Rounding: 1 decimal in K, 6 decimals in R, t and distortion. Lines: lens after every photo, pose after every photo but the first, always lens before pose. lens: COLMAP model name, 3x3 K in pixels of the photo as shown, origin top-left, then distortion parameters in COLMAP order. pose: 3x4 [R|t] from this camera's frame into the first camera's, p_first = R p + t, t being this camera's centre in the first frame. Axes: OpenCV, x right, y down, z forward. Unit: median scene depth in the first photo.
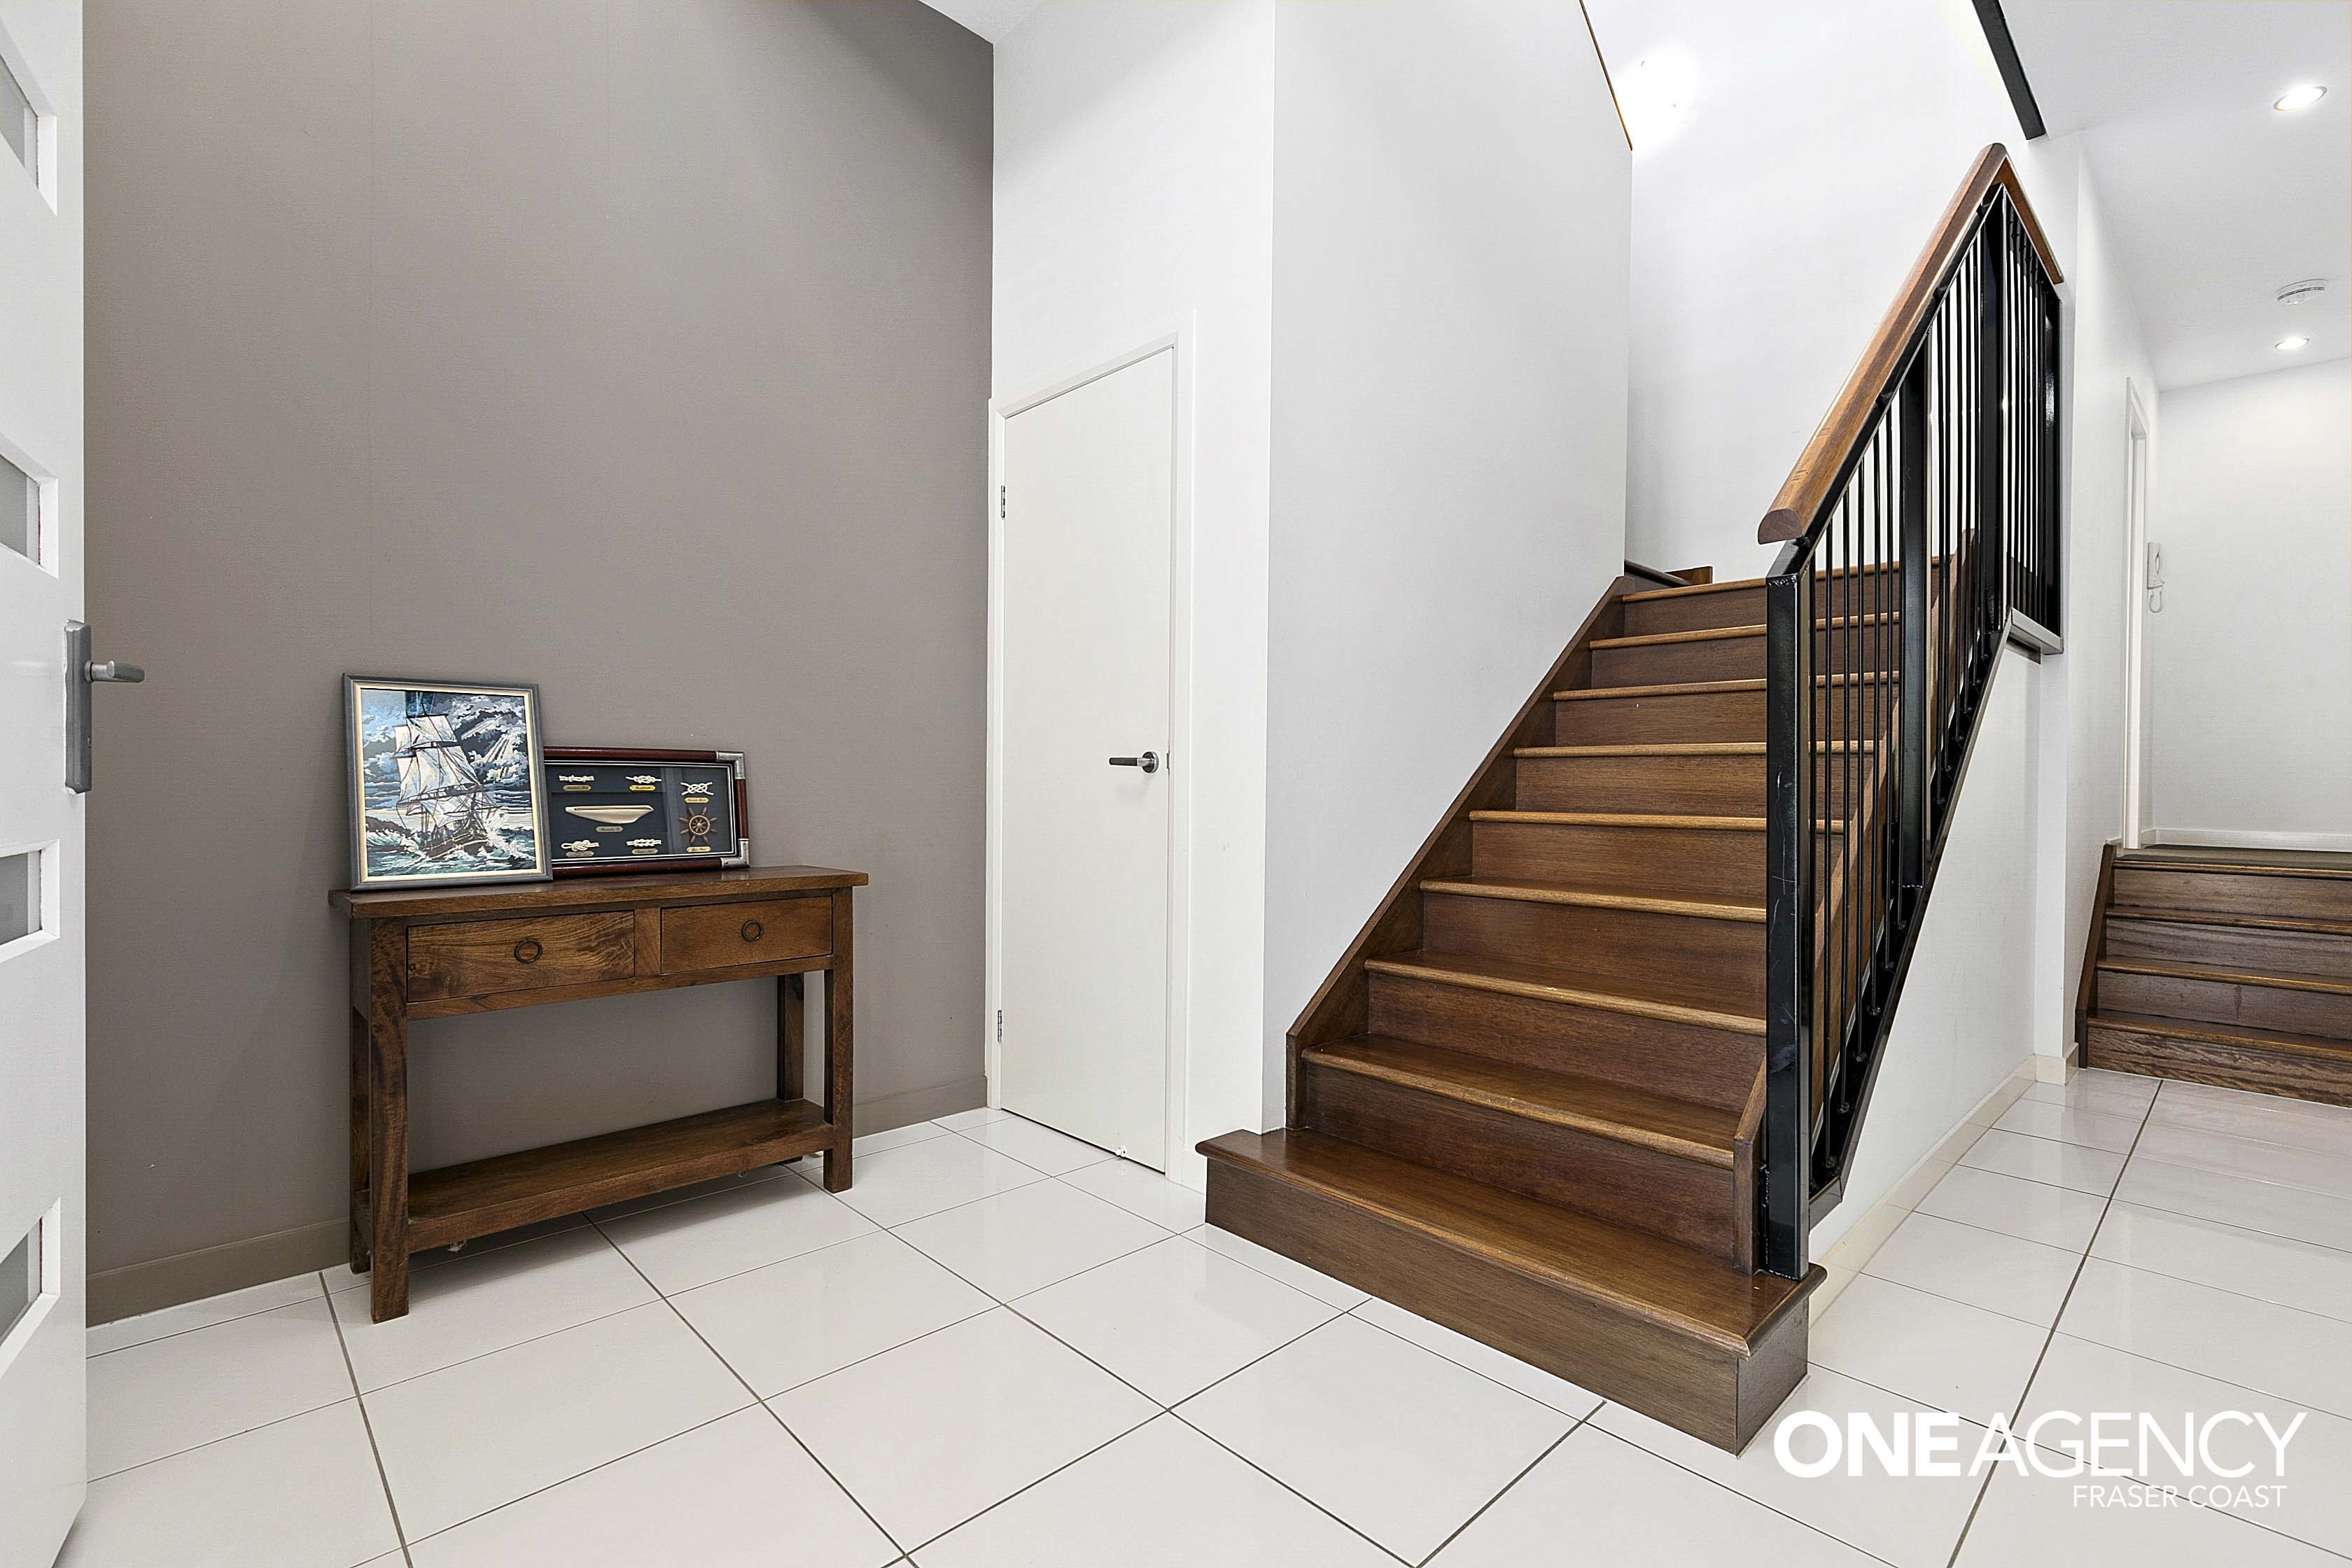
lens RADIAL K [[1066.8, 0, 1191.4], [0, 1066.8, 789.9], [0, 0, 1]] dist [0.013341, -0.000880]
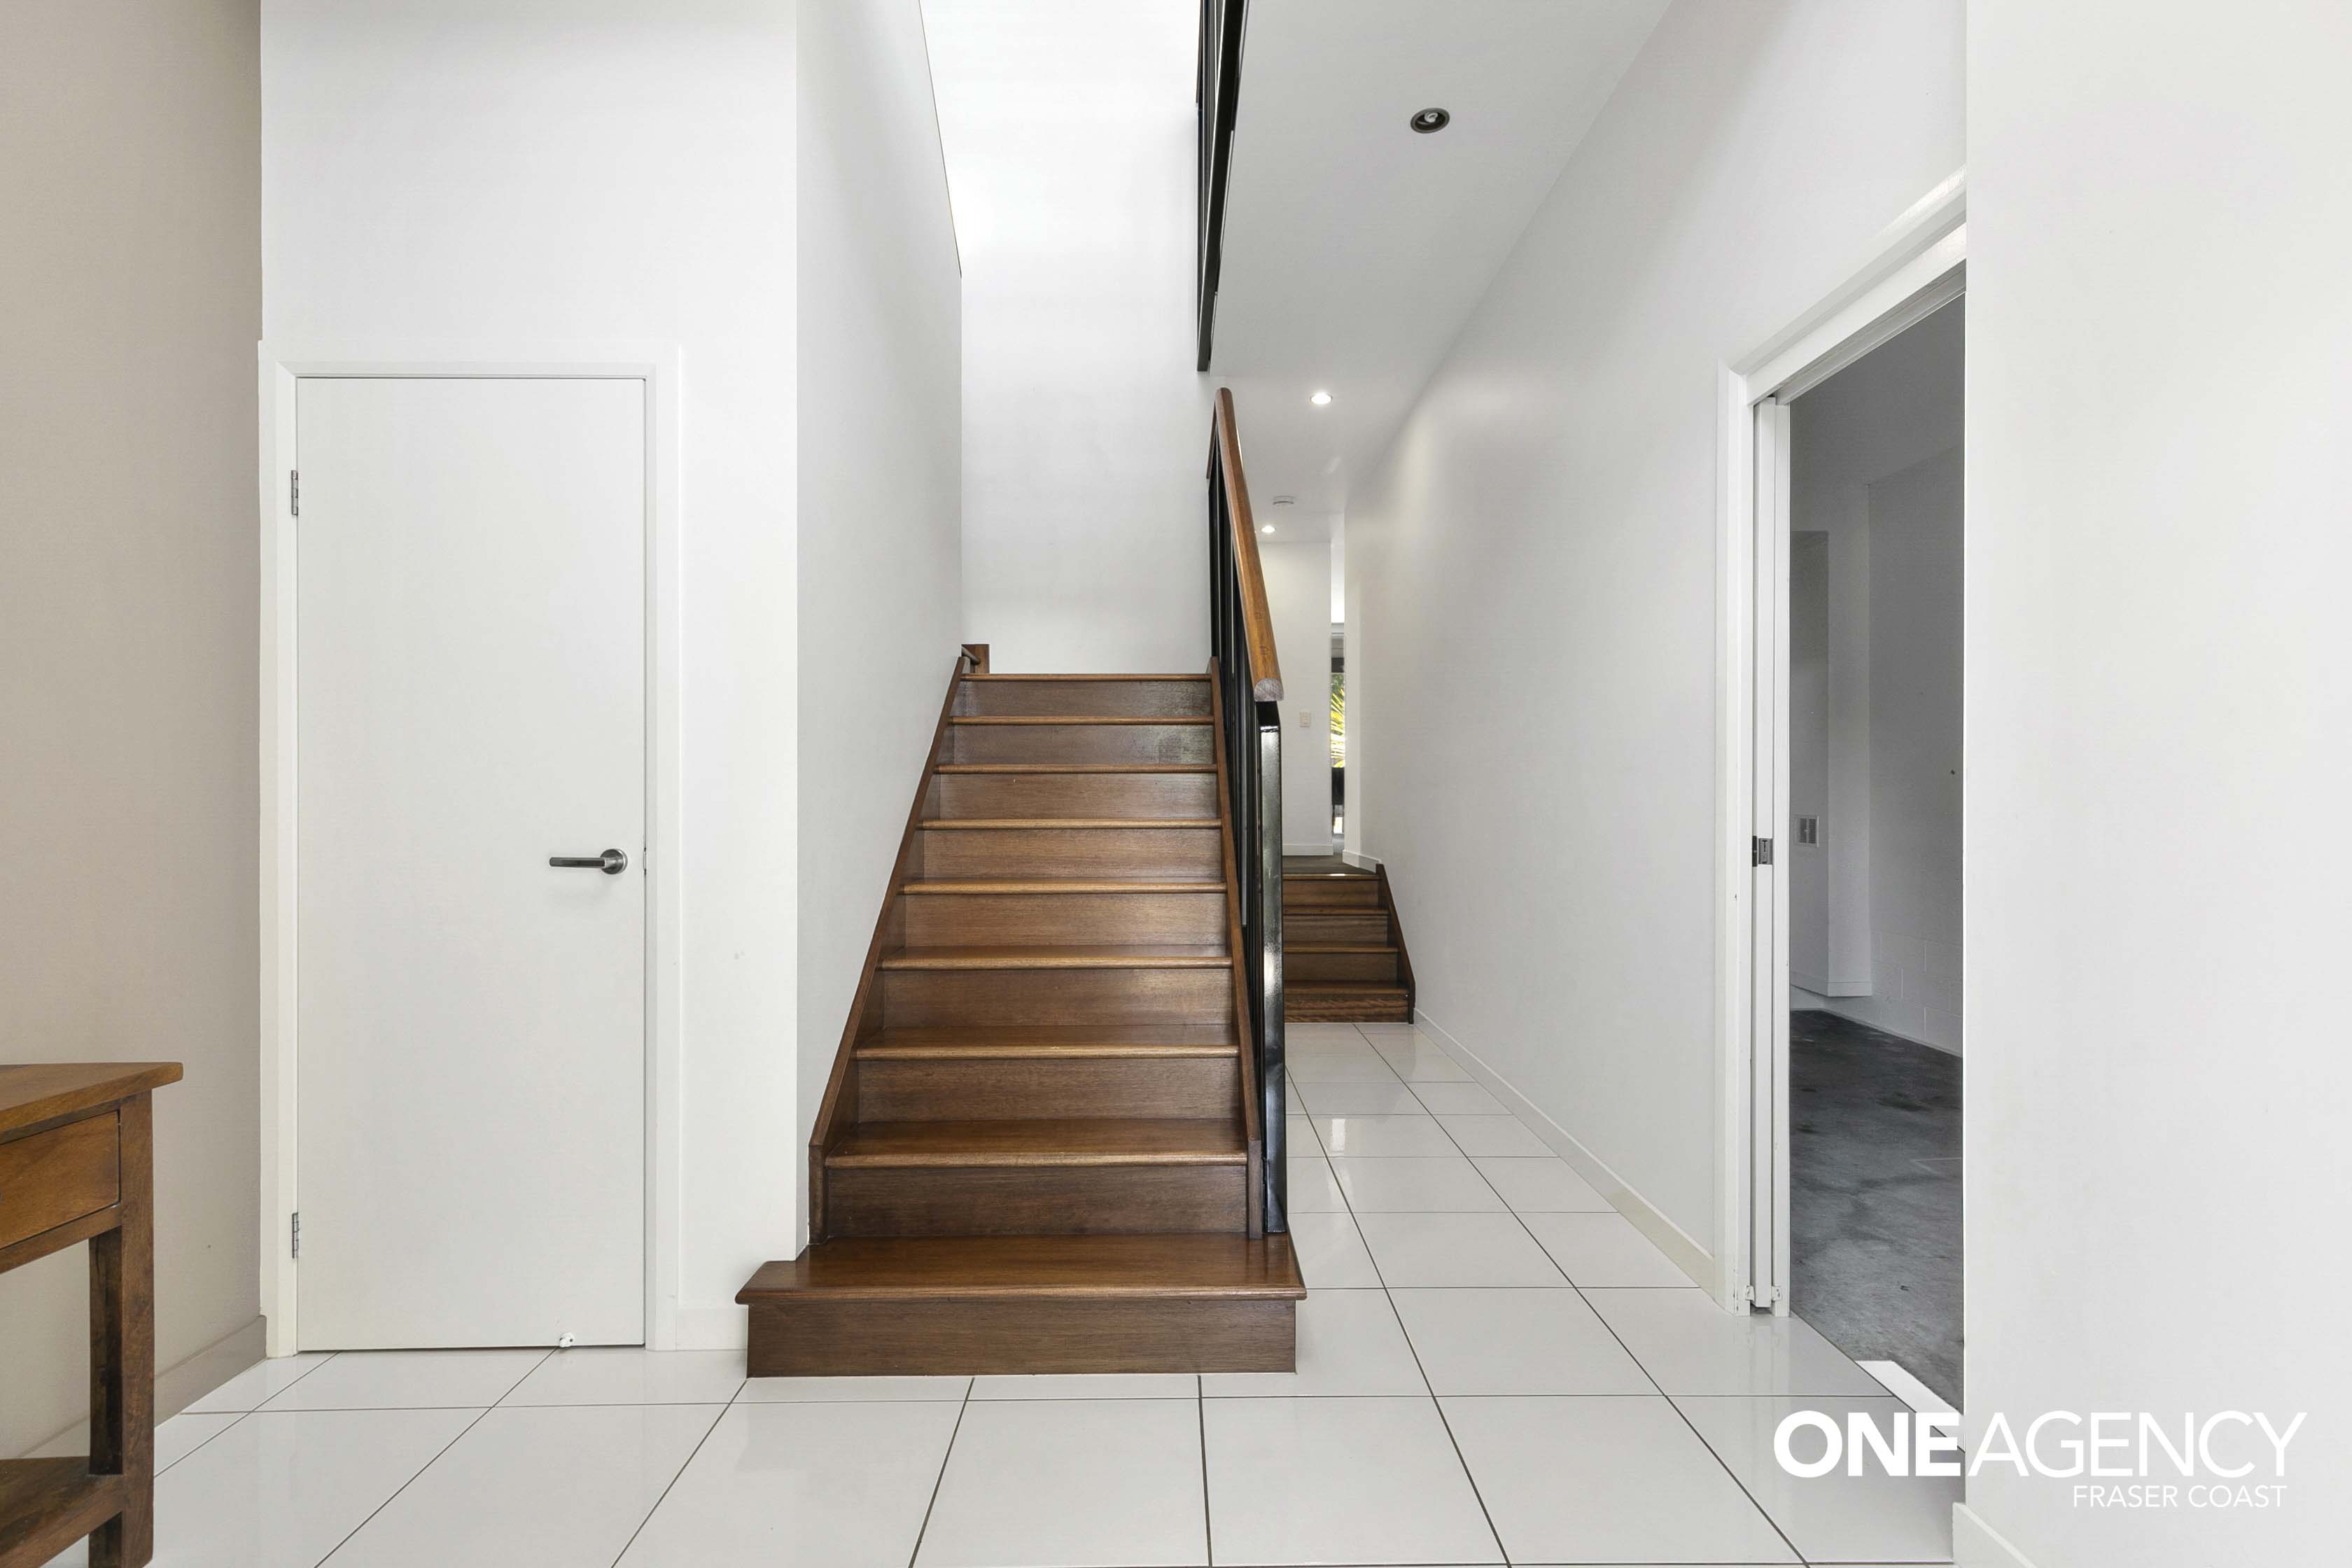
lens RADIAL K [[1066.8, 0, 1191.4], [0, 1066.8, 789.9], [0, 0, 1]] dist [0.013341, -0.000880]
pose [[0.678460, -0.007407, 0.734600, -0.384530], [0.011955, 0.999928, -0.000959, -0.084222], [-0.734541, 0.009433, 0.678499, 0.102851]]
